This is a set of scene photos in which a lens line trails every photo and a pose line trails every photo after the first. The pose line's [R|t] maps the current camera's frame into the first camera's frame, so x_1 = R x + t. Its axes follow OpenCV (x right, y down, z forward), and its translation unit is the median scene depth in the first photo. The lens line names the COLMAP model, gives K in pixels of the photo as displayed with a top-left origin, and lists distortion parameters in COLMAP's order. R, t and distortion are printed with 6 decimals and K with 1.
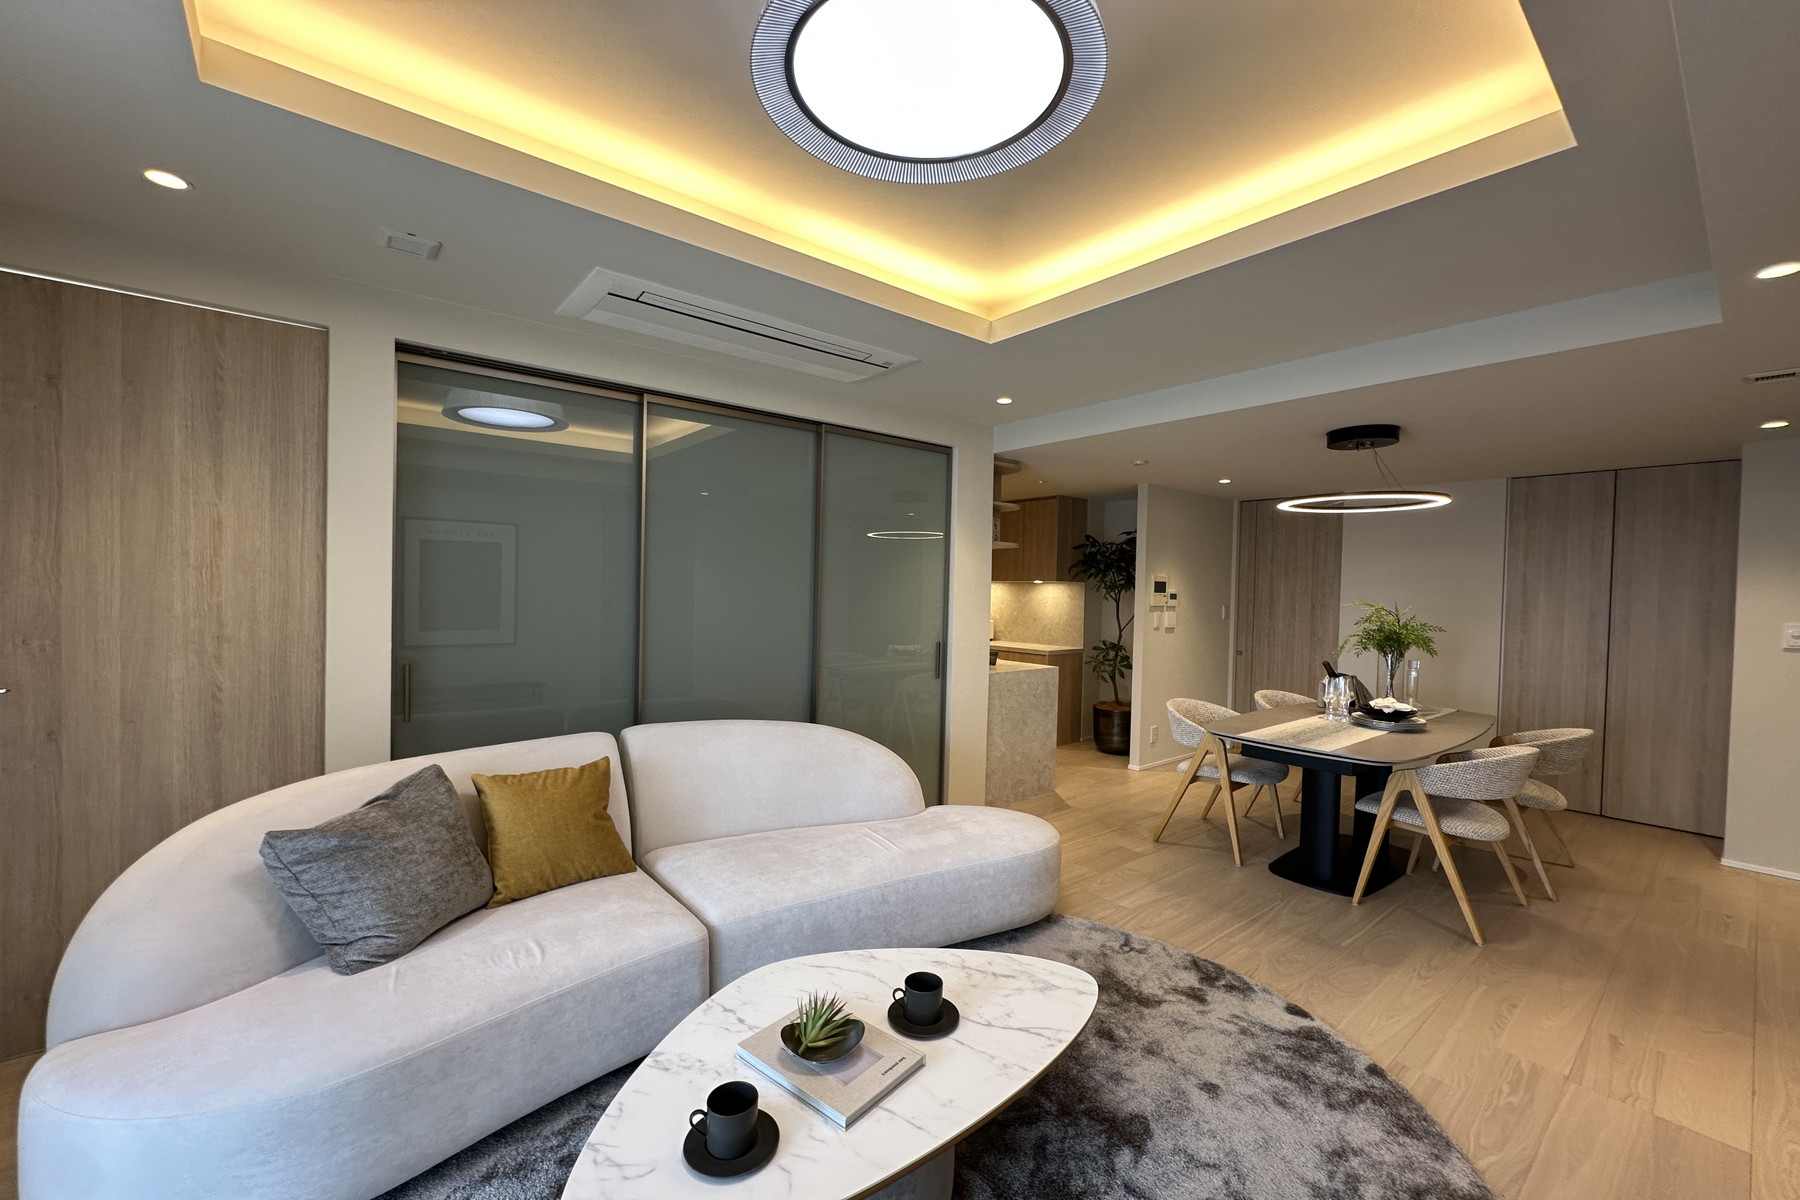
lens RADIAL K [[713.4, 0, 898.3], [0, 713.4, 600.5], [0, 0, 1]] dist [-0.009427, 0.000933]
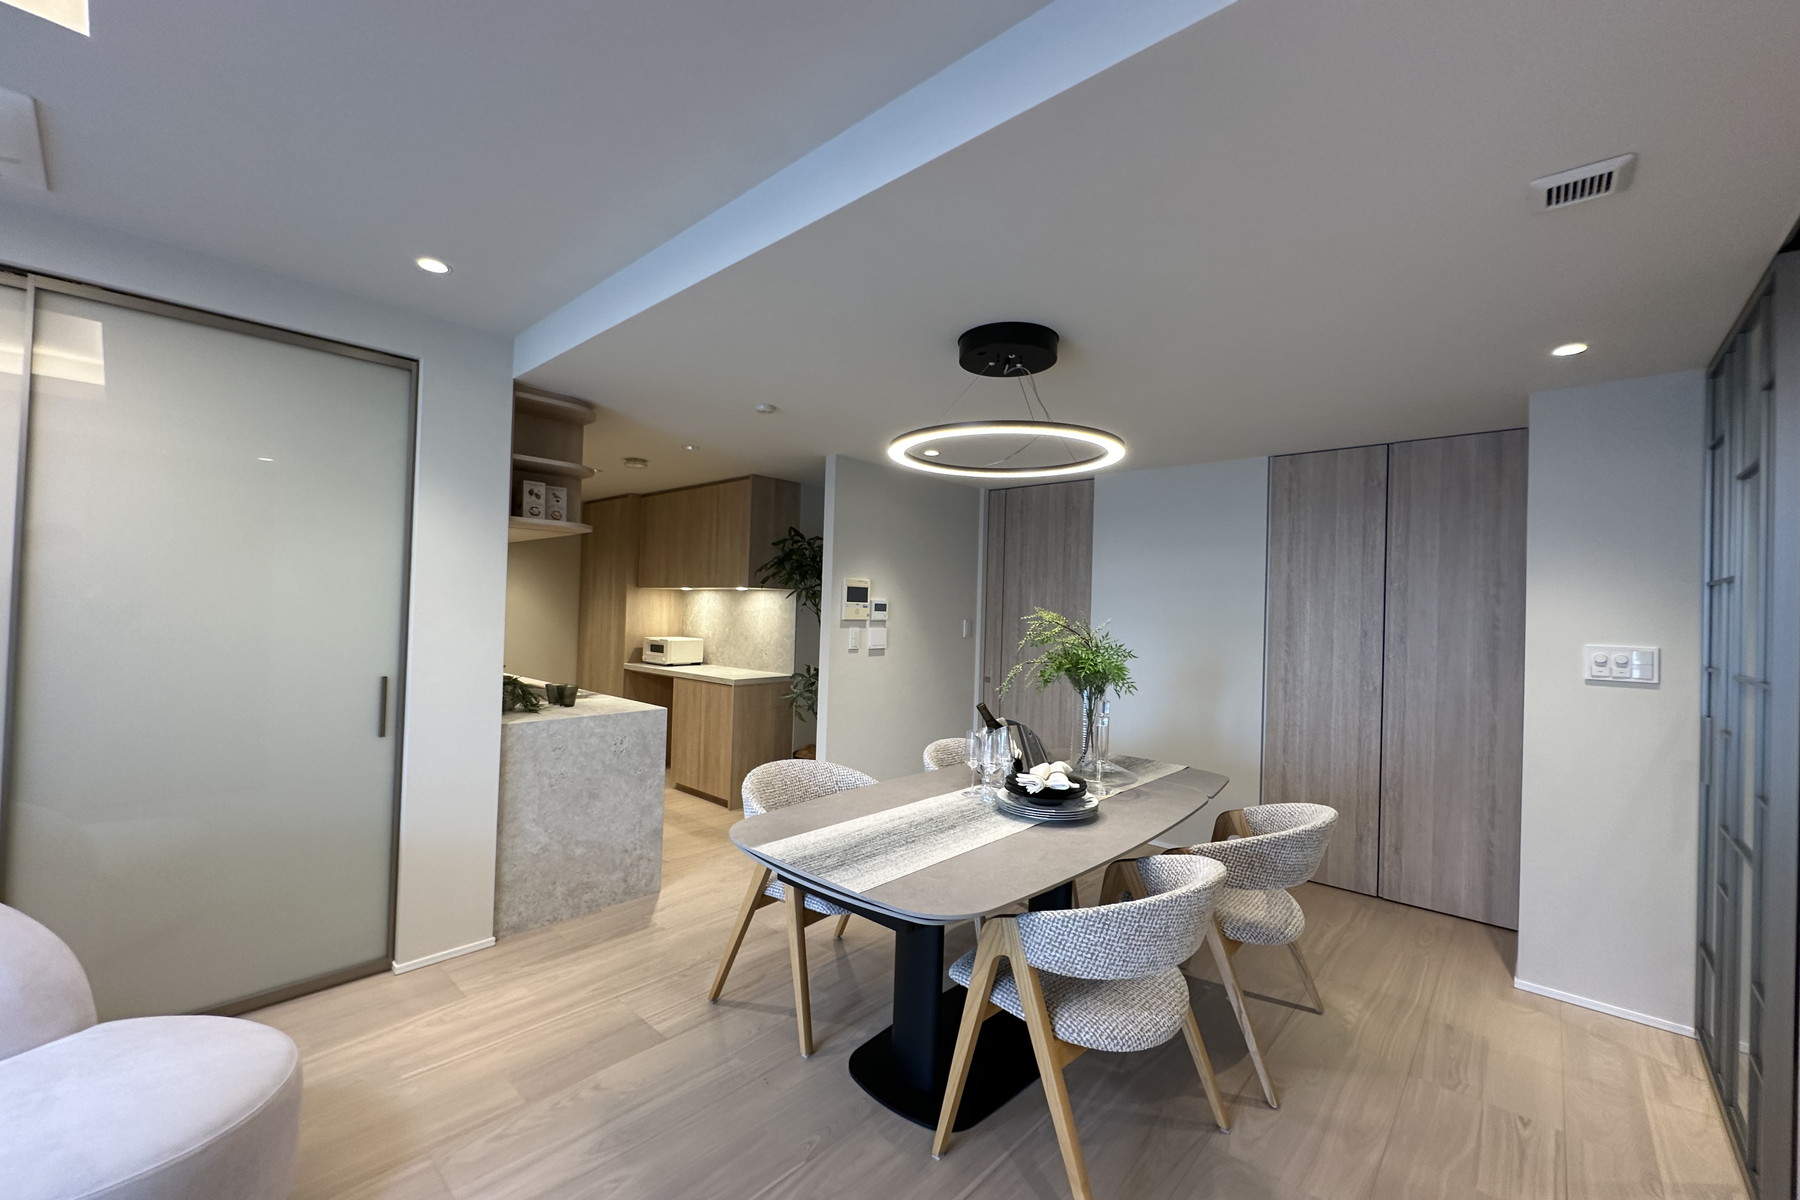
lens RADIAL K [[713.4, 0, 900.6], [0, 713.4, 598.2], [0, 0, 1]] dist [-0.009427, 0.000933]
pose [[0.989158, 0.006690, 0.146703, 0.378501], [-0.002820, 0.999643, -0.026573, 0.005883], [-0.146829, 0.025871, 0.988824, 0.317741]]
